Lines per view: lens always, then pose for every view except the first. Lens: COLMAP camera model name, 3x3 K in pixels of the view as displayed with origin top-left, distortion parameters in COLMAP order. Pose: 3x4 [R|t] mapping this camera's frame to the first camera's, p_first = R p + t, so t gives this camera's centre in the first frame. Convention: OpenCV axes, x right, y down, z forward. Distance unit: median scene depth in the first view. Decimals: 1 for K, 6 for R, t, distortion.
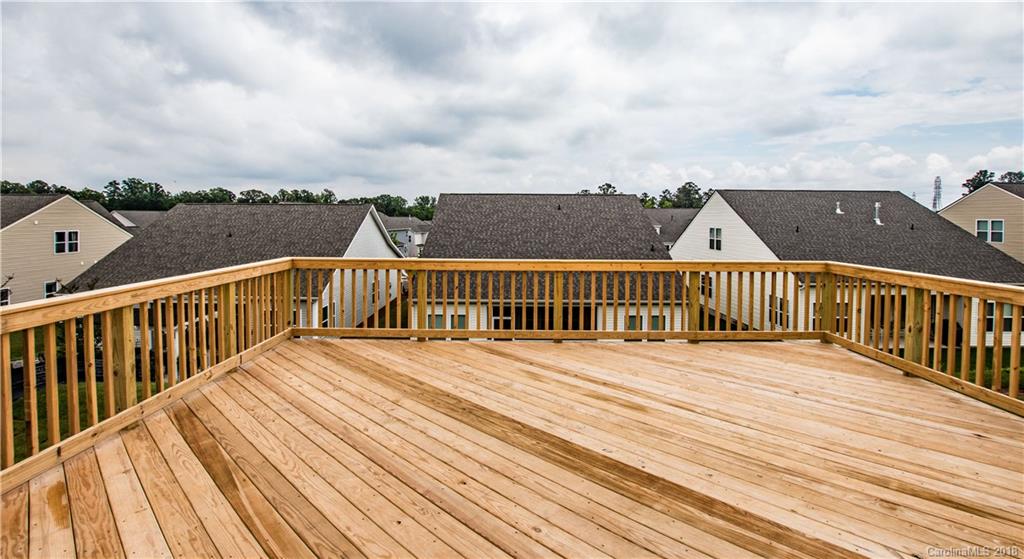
lens RADIAL K [[496.6, 0, 510.9], [0, 496.6, 224.6], [0, 0, 1]] dist [-0.003293, -0.000559]
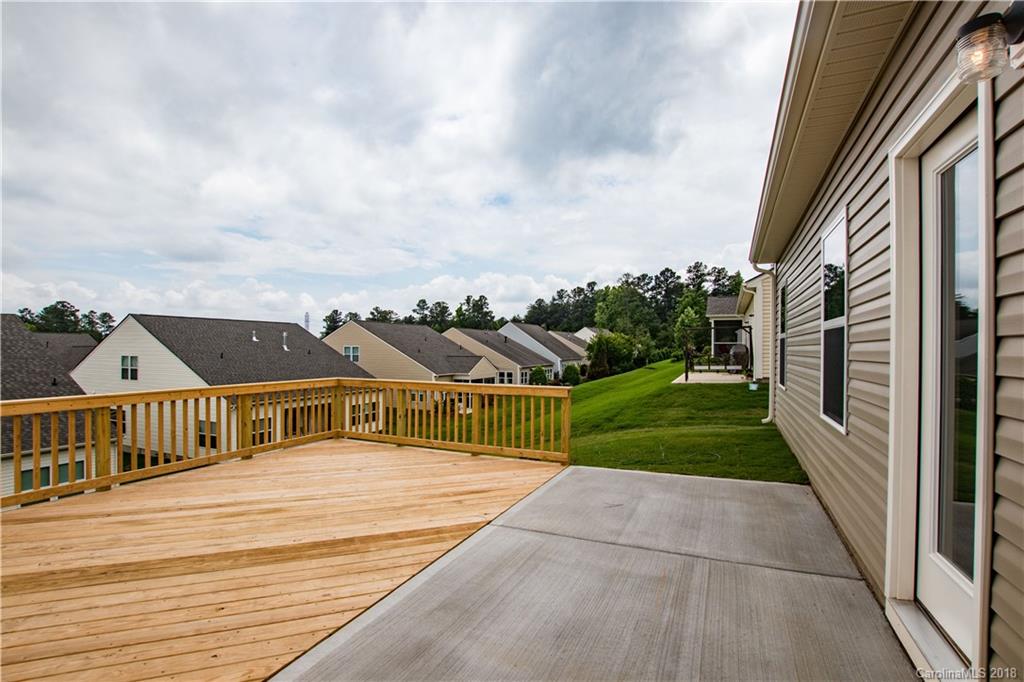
lens RADIAL K [[484.6, 0, 503.6], [0, 484.6, 348.8], [0, 0, 1]] dist [-0.031457, 0.001138]
pose [[0.443411, -0.005595, 0.896301, -0.068996], [0.010144, 0.999948, 0.001223, -0.000104], [-0.896261, 0.008549, 0.443444, 0.004587]]
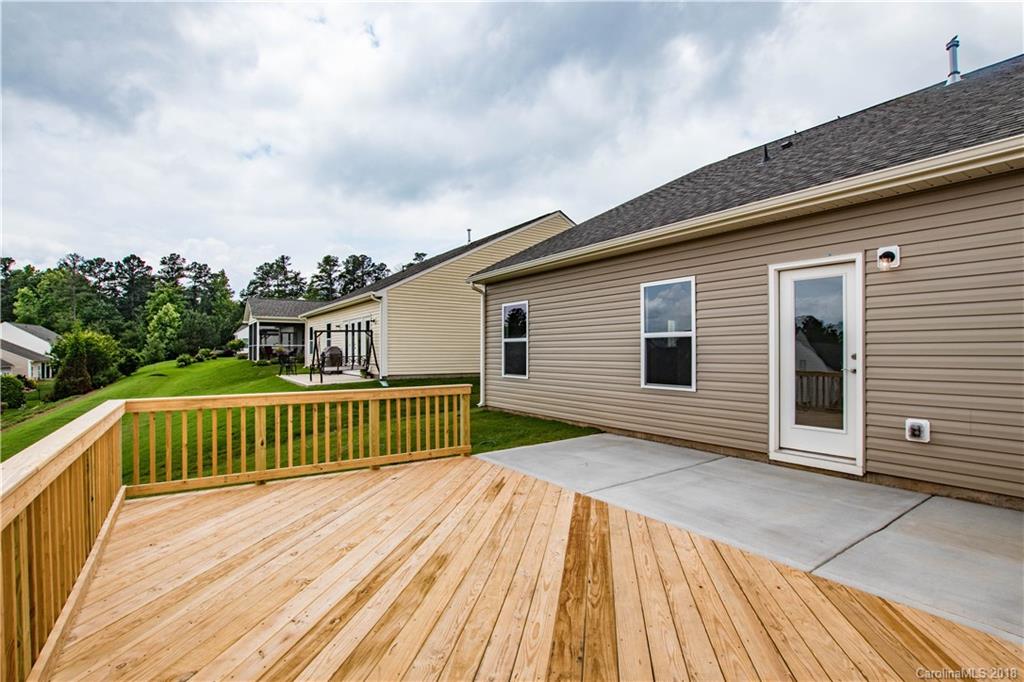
lens RADIAL K [[496.5, 0, 498.6], [0, 496.5, 348.2], [0, 0, 1]] dist [-0.023615, 0.000473]
pose [[-0.554335, 0.000920, 0.832293, -0.073466], [0.010689, 0.999925, 0.006014, -0.001466], [-0.832225, 0.012230, -0.554303, 0.193229]]
